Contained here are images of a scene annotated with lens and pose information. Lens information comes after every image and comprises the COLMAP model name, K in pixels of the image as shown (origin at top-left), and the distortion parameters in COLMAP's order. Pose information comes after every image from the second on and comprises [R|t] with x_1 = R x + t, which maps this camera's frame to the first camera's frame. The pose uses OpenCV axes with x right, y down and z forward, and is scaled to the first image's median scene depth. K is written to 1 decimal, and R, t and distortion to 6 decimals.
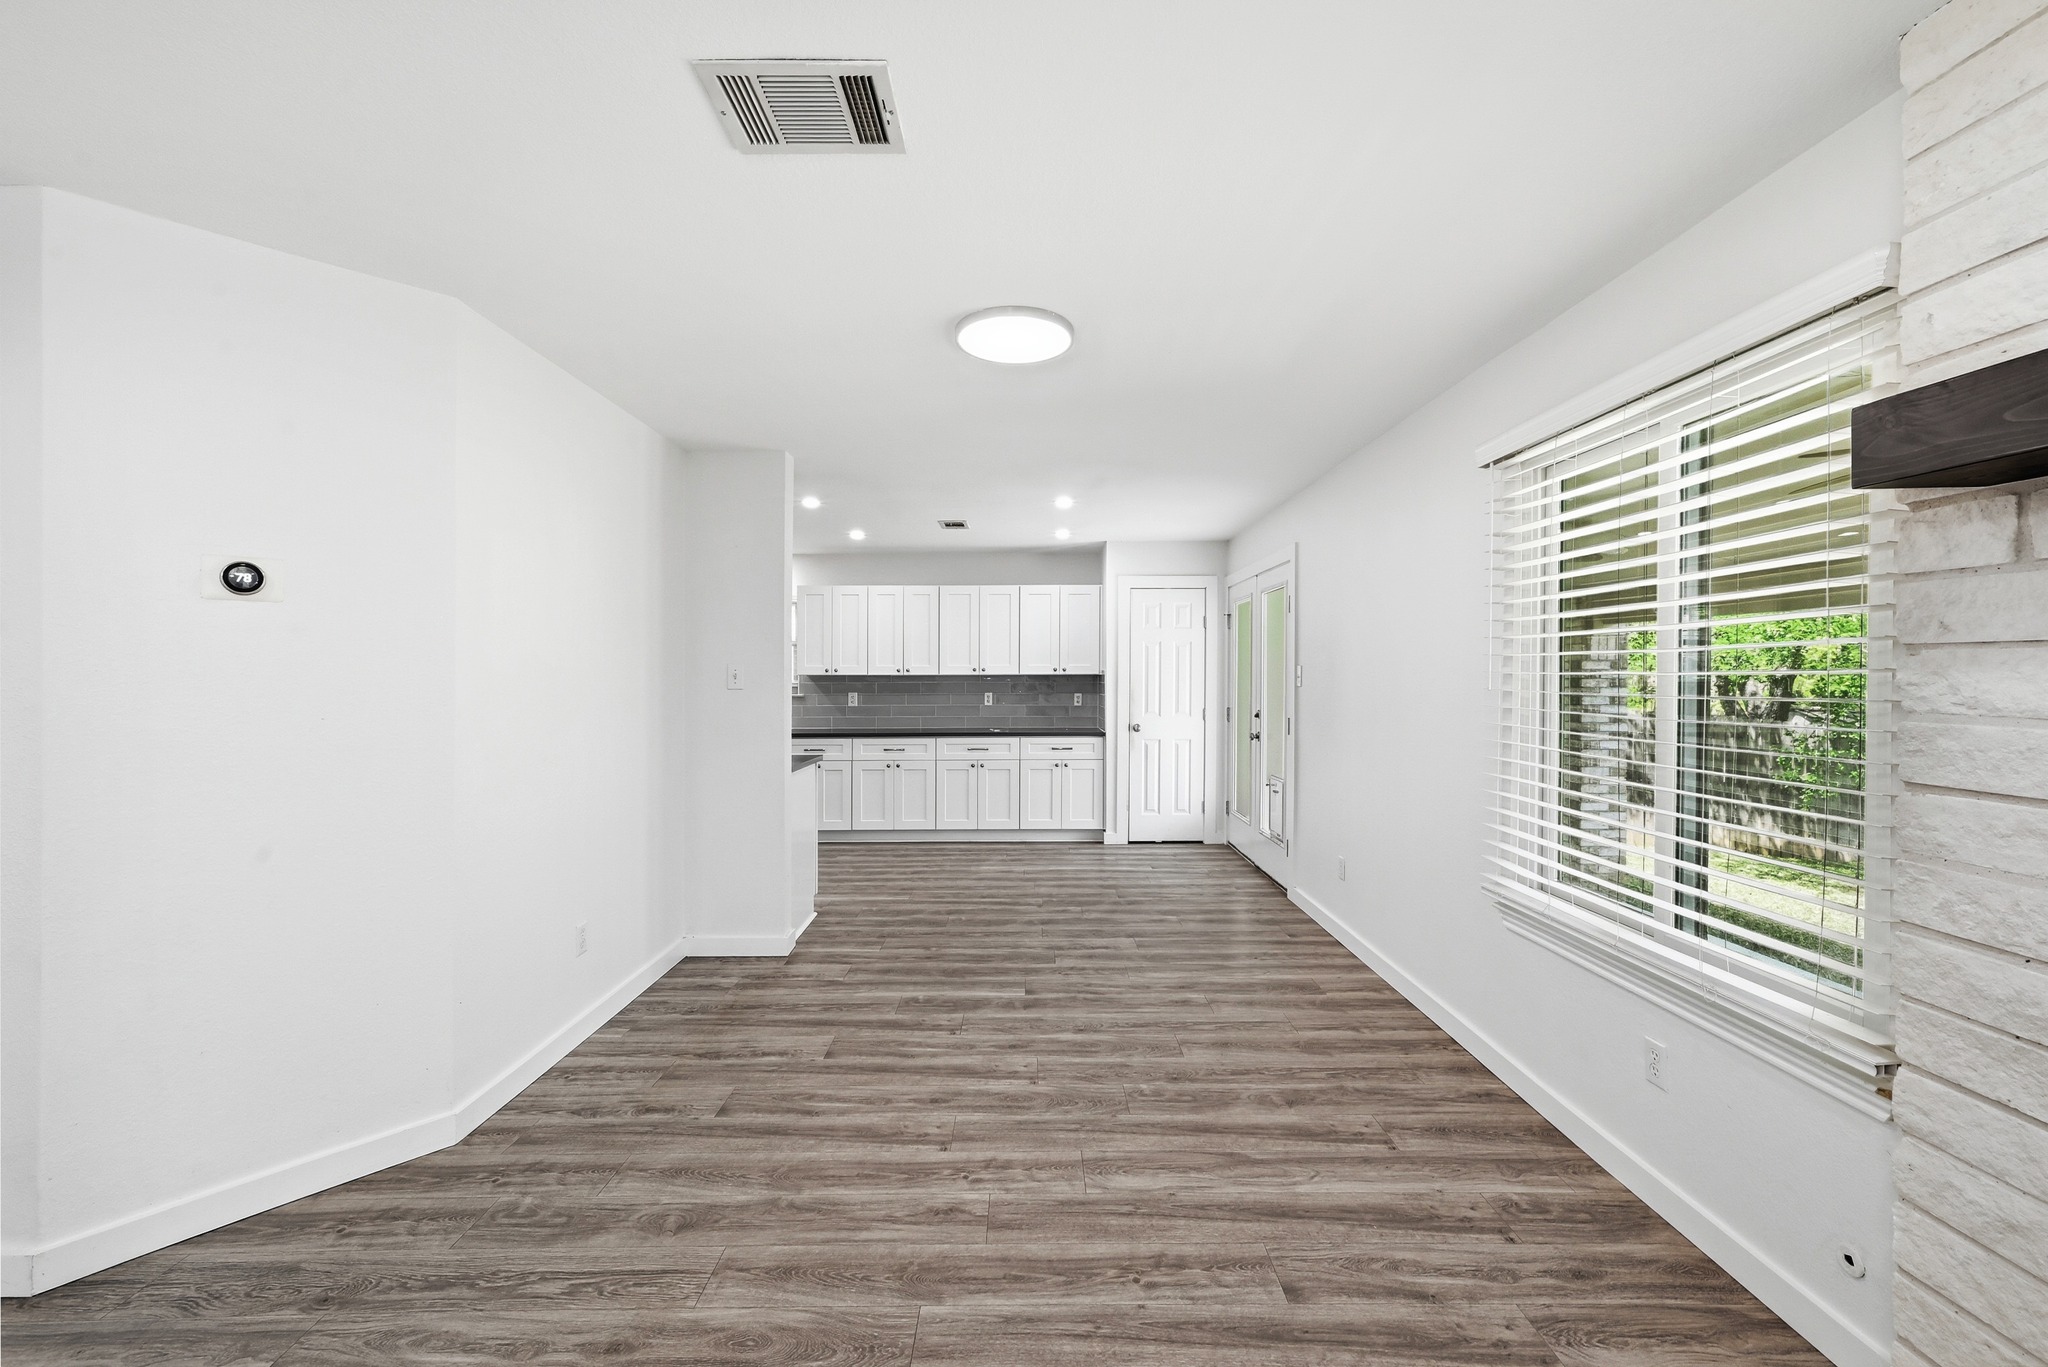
lens RADIAL K [[840.3, 0, 1024.0], [0, 840.3, 683.5], [0, 0, 1]] dist [0.021646, 0.000137]
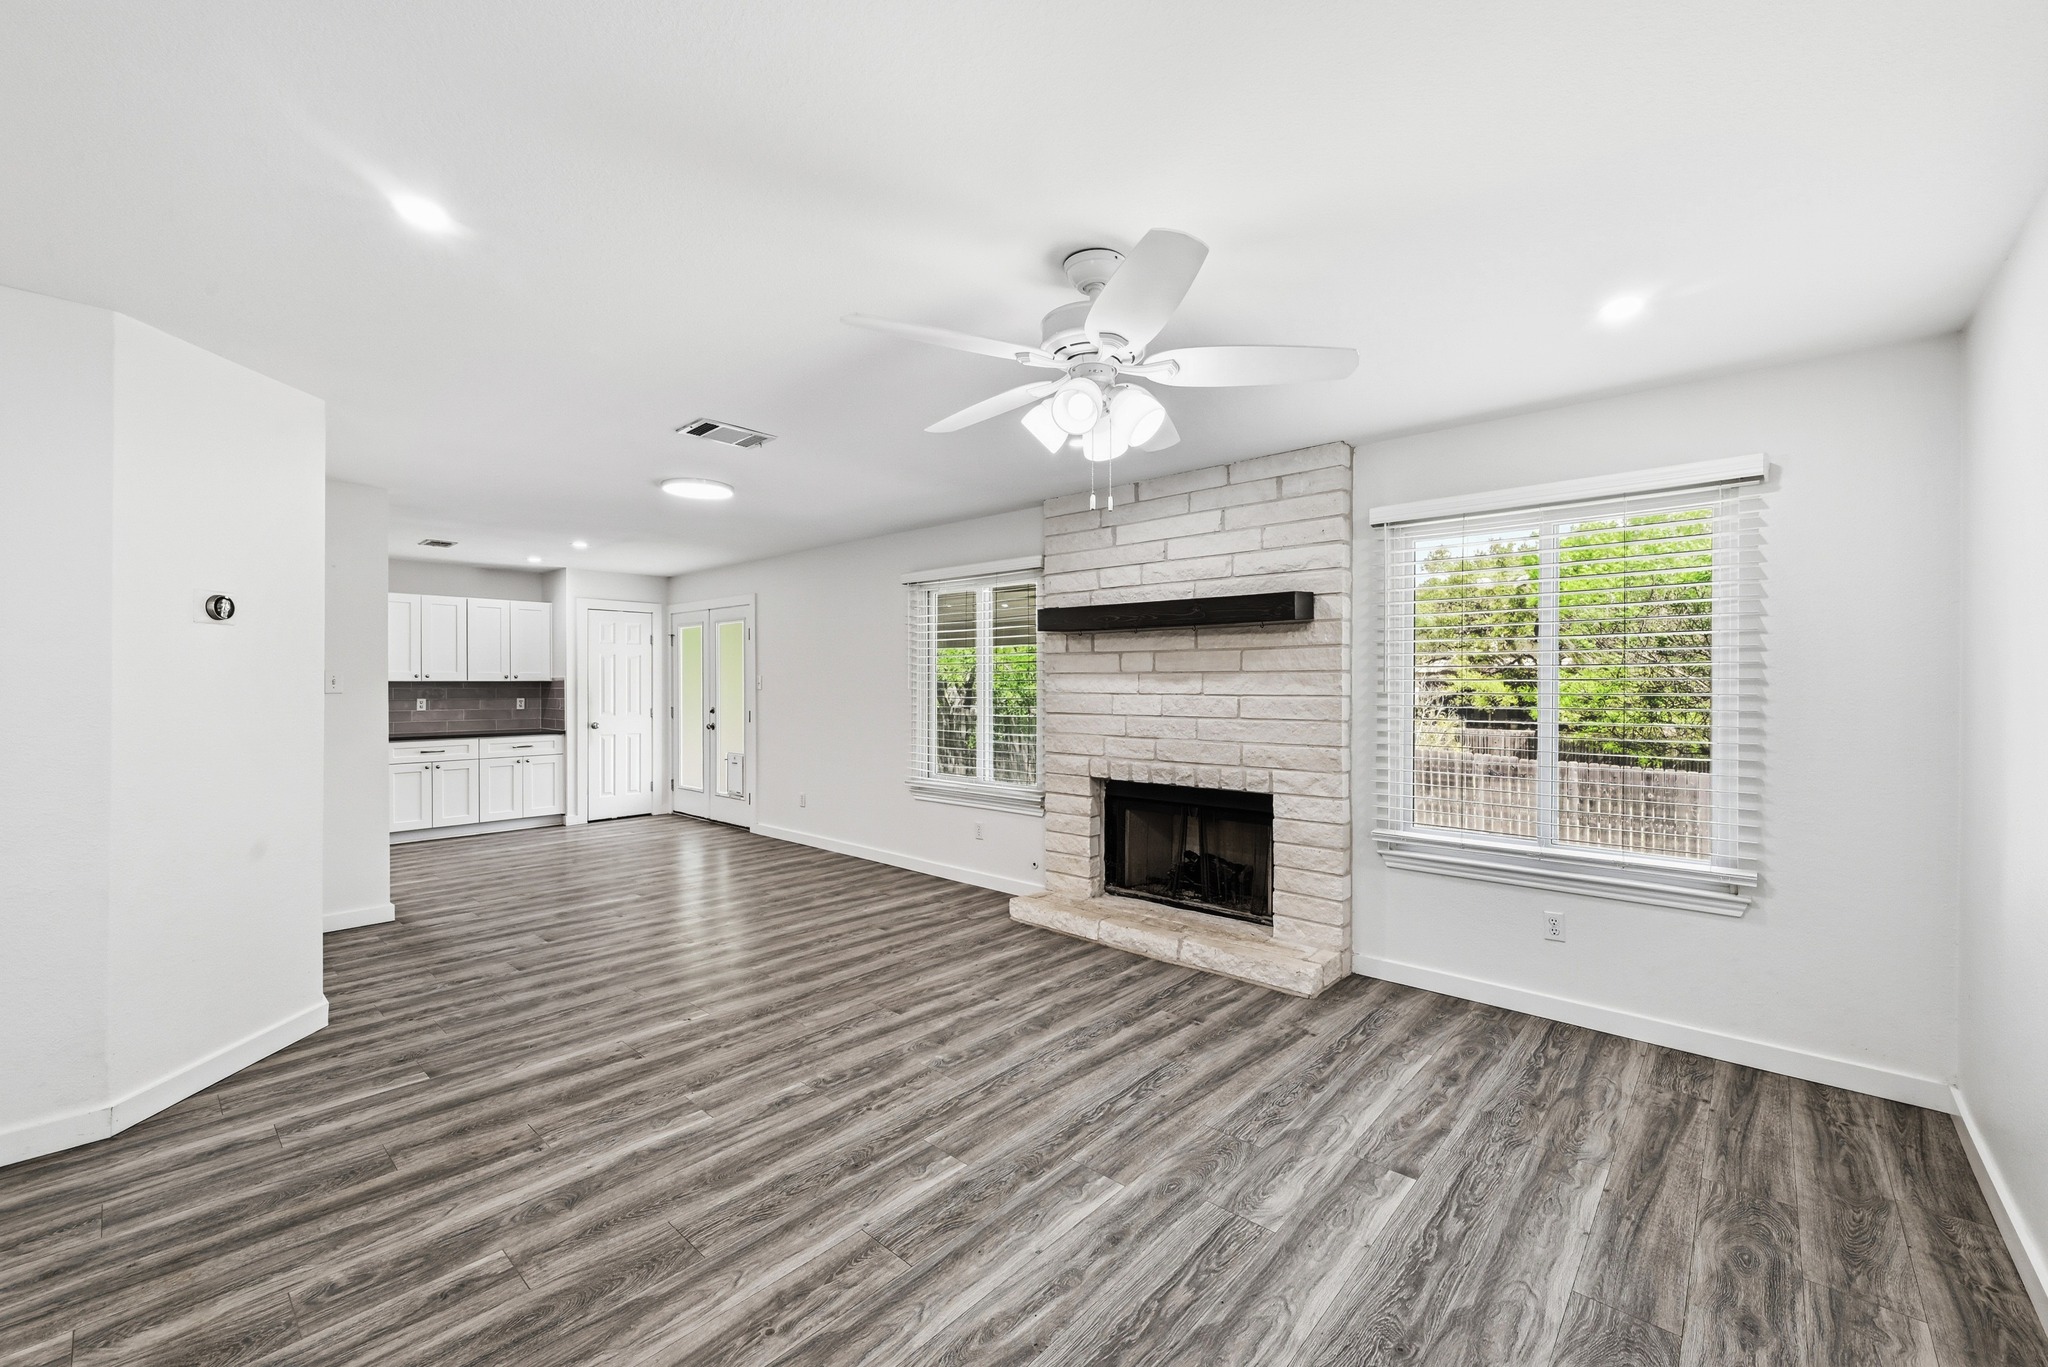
lens RADIAL K [[814.0, 0, 1018.4], [0, 814.0, 679.6], [0, 0, 1]] dist [0.001013, 0.000230]
pose [[0.688858, 0.003530, 0.724888, -0.700177], [0.006308, 0.999921, -0.010864, 0.008855], [-0.724869, 0.012056, 0.688781, -0.572693]]
